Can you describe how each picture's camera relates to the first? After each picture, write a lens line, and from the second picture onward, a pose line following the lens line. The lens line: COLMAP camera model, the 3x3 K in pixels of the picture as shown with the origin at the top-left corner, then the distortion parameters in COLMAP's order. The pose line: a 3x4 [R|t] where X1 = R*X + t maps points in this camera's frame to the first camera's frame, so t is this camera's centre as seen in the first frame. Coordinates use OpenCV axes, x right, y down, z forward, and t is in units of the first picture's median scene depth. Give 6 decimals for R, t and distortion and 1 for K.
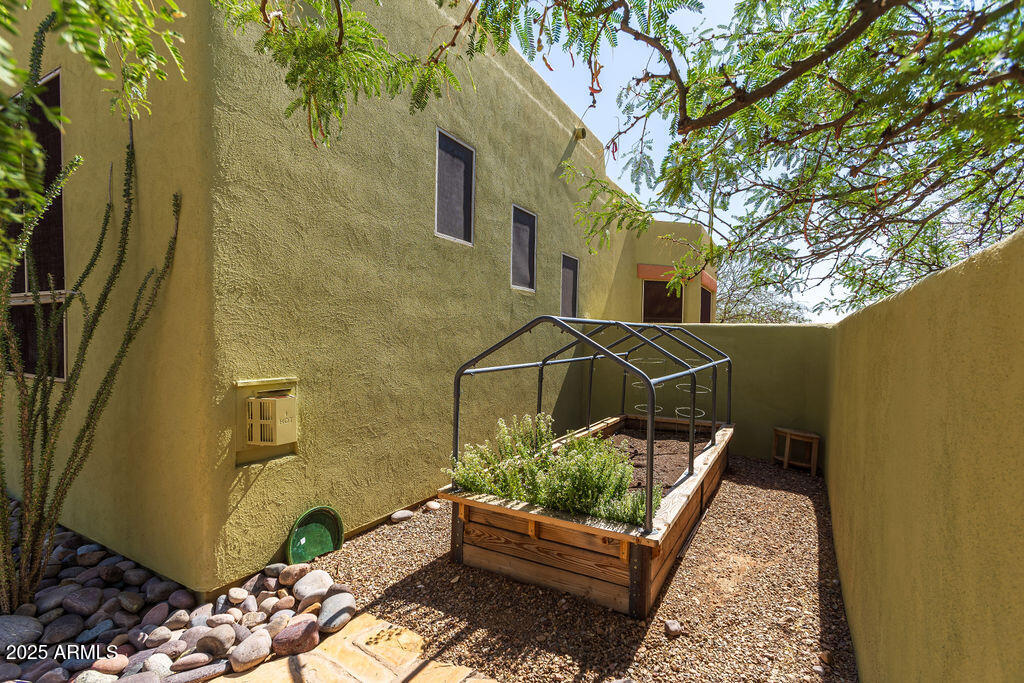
lens RADIAL K [[470.8, 0, 512.0], [0, 470.8, 341.5], [0, 0, 1]] dist [0.001016, 0.001339]
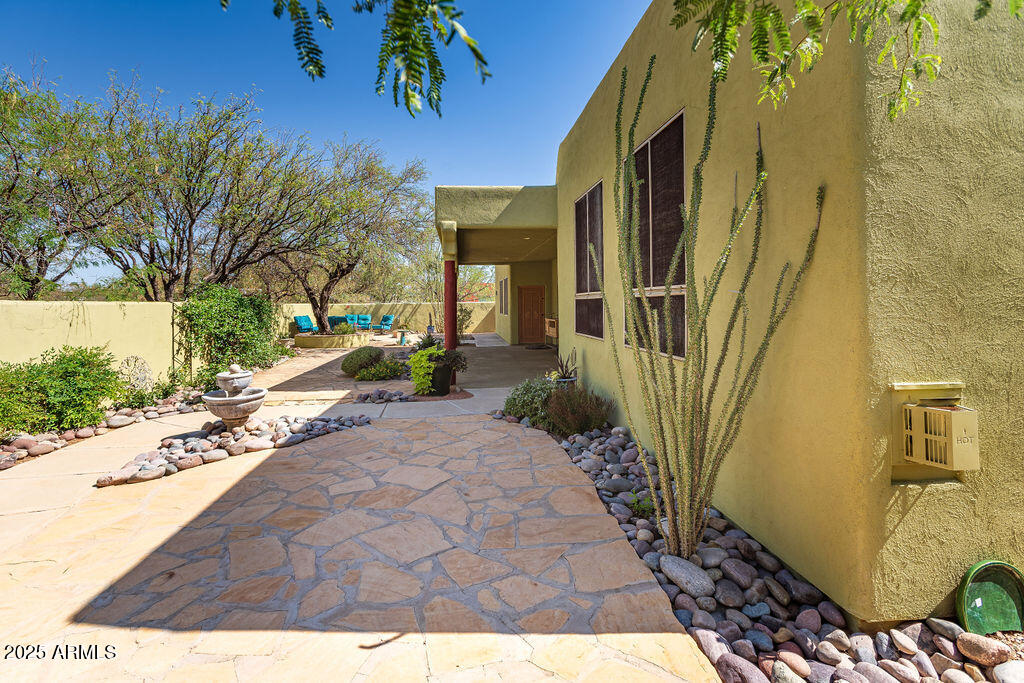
lens RADIAL K [[472.1, 0, 509.3], [0, 472.1, 281.0], [0, 0, 1]] dist [0.002305, 0.000696]
pose [[0.567467, -0.060003, -0.821207, -0.250740], [0.002375, 0.997456, -0.071241, -0.041426], [0.823393, 0.038477, 0.566166, -0.074042]]
